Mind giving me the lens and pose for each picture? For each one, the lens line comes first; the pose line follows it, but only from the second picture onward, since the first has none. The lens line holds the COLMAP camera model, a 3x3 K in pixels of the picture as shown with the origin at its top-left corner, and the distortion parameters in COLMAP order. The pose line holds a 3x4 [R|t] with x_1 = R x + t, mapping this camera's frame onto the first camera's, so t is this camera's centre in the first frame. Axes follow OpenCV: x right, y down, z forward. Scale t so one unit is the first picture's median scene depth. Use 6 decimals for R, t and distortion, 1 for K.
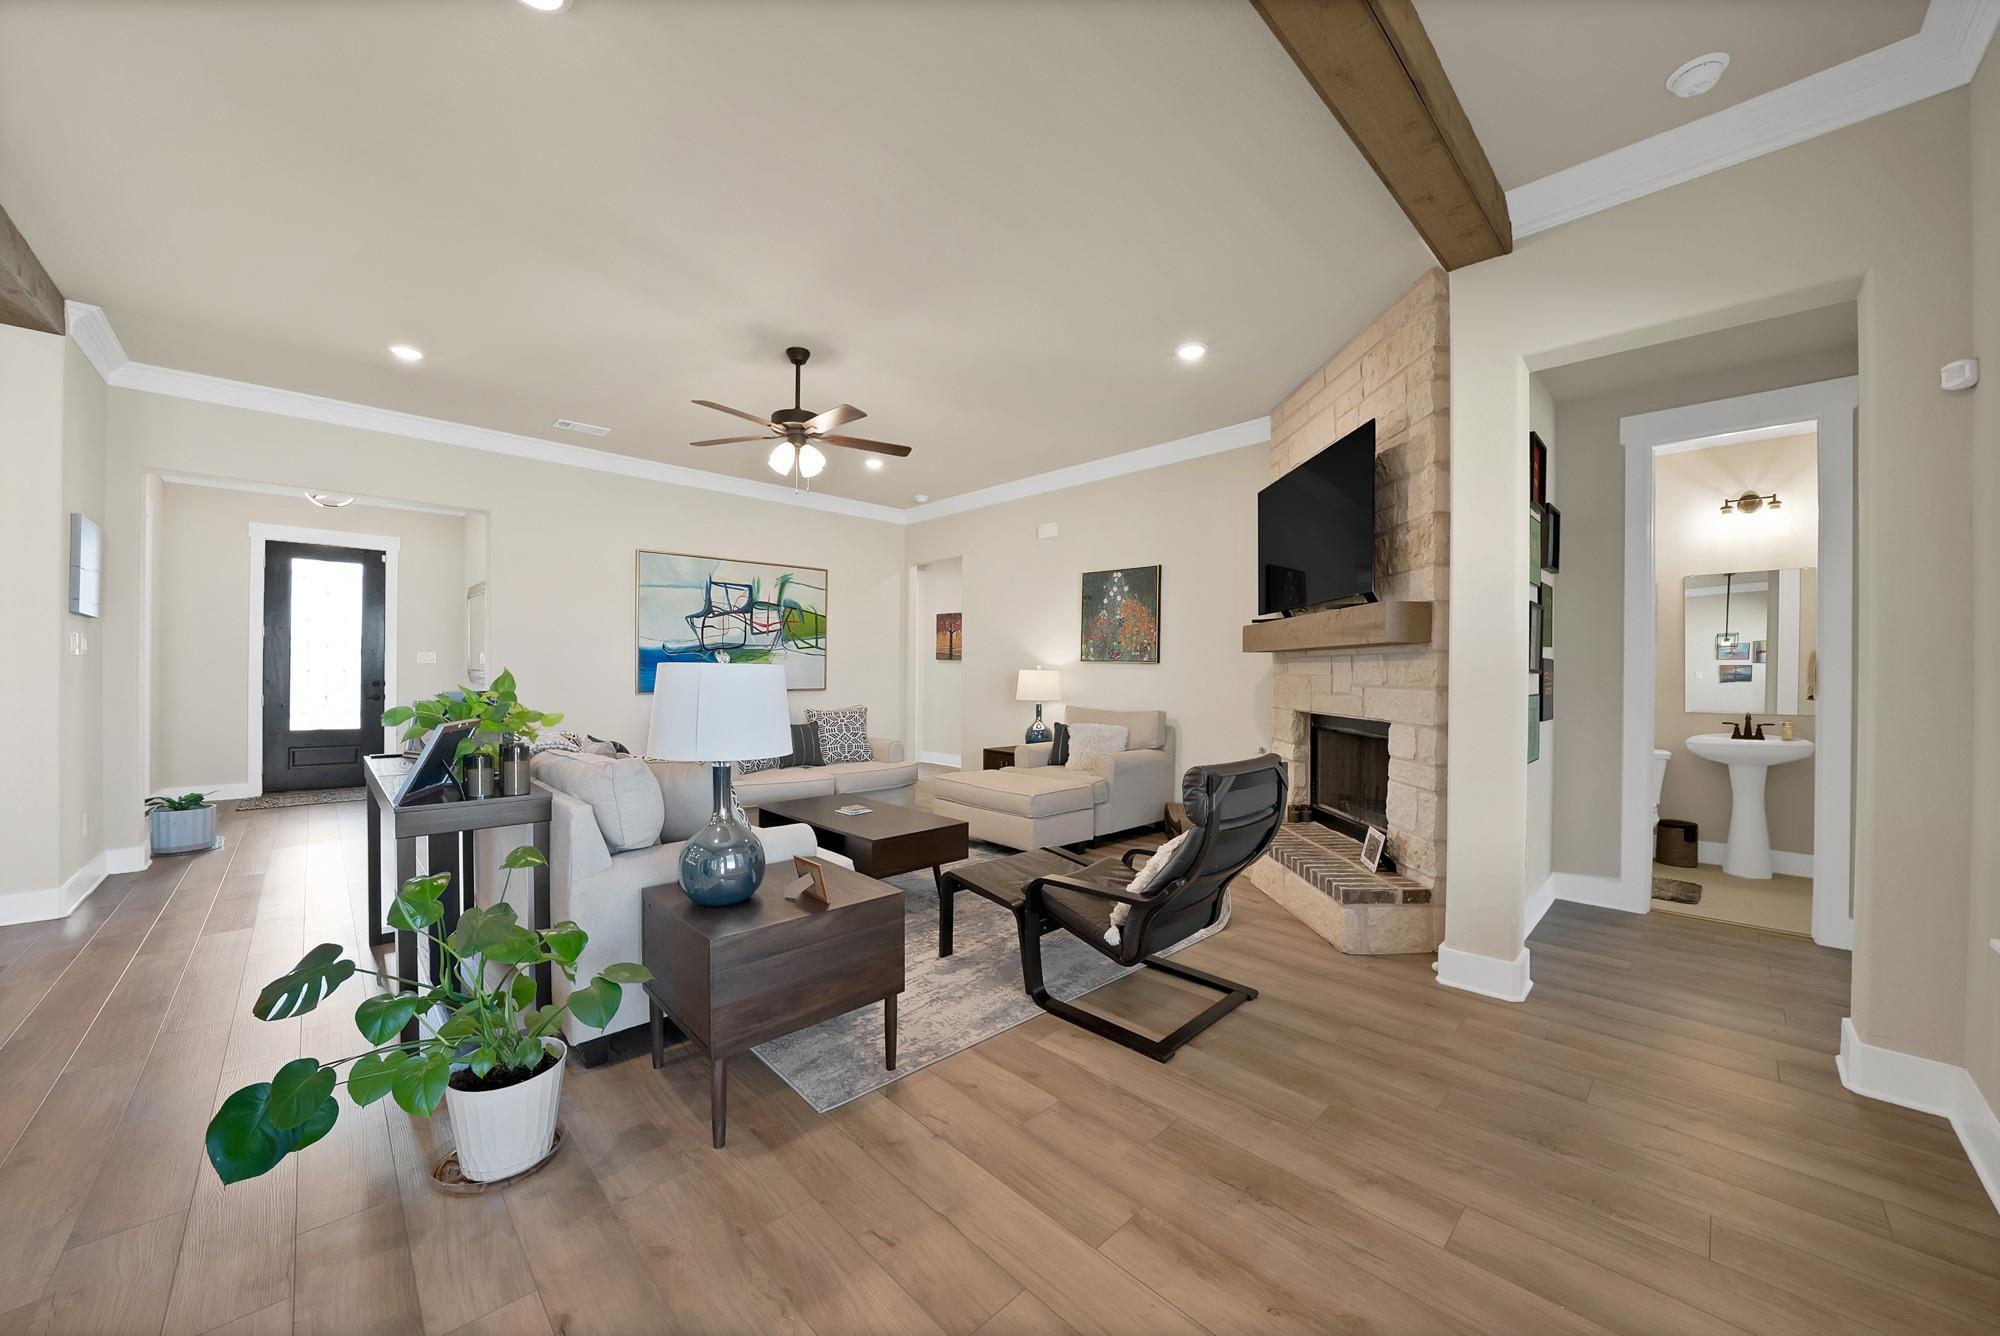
lens RADIAL K [[720.4, 0, 1003.5], [0, 720.4, 679.1], [0, 0, 1]] dist [-0.018010, -0.000146]
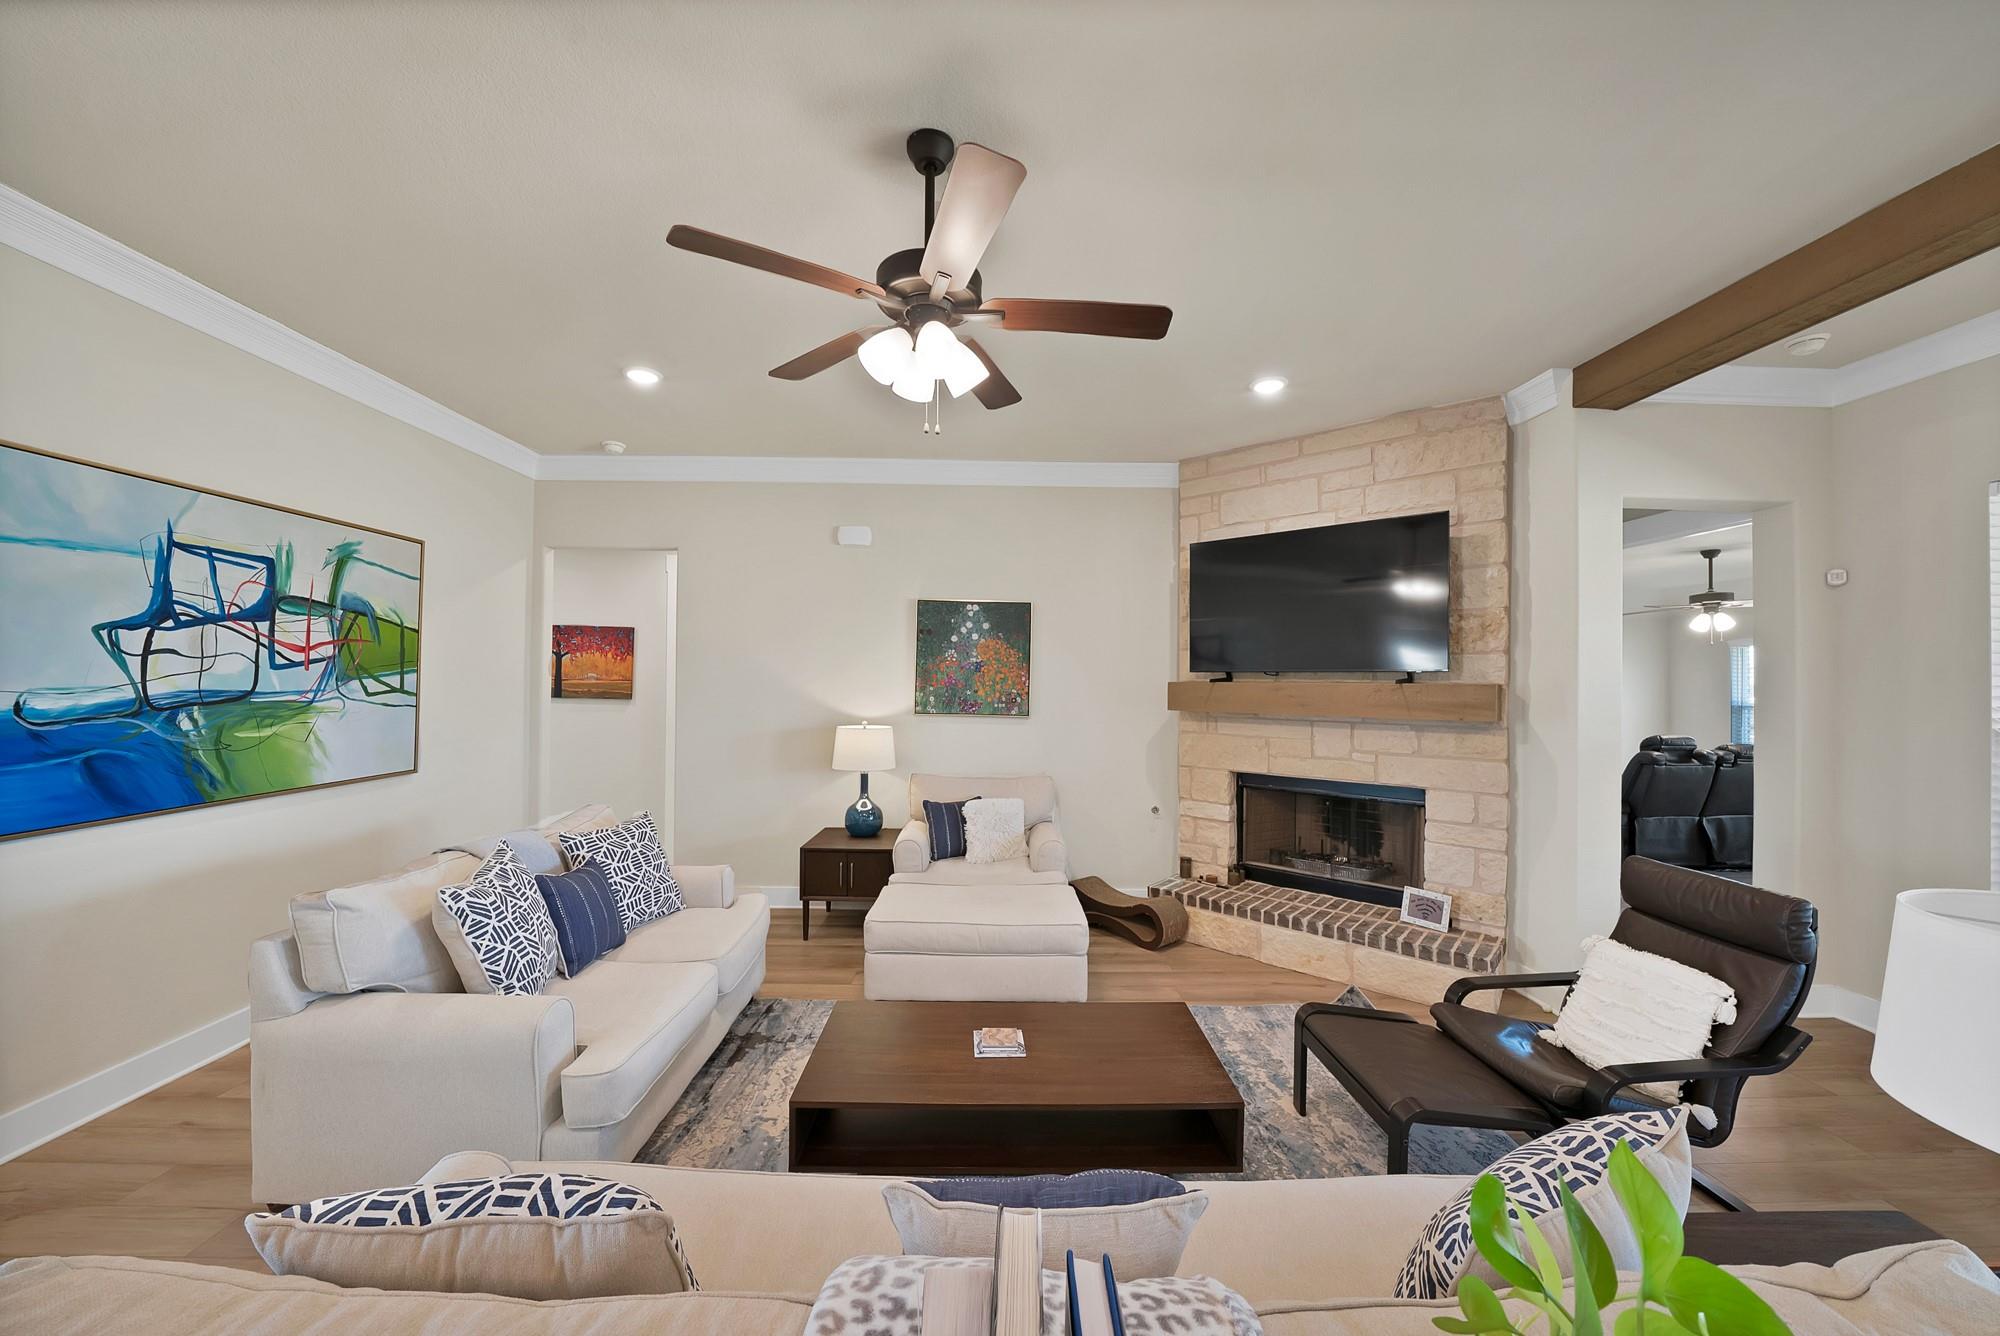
lens RADIAL K [[720.4, 0, 1003.5], [0, 720.4, 679.1], [0, 0, 1]] dist [-0.018010, -0.000146]
pose [[0.687712, 0.003725, 0.725974, -0.383082], [0.002217, 0.999971, -0.007231, -0.055455], [-0.725980, 0.006582, 0.687684, 0.397032]]
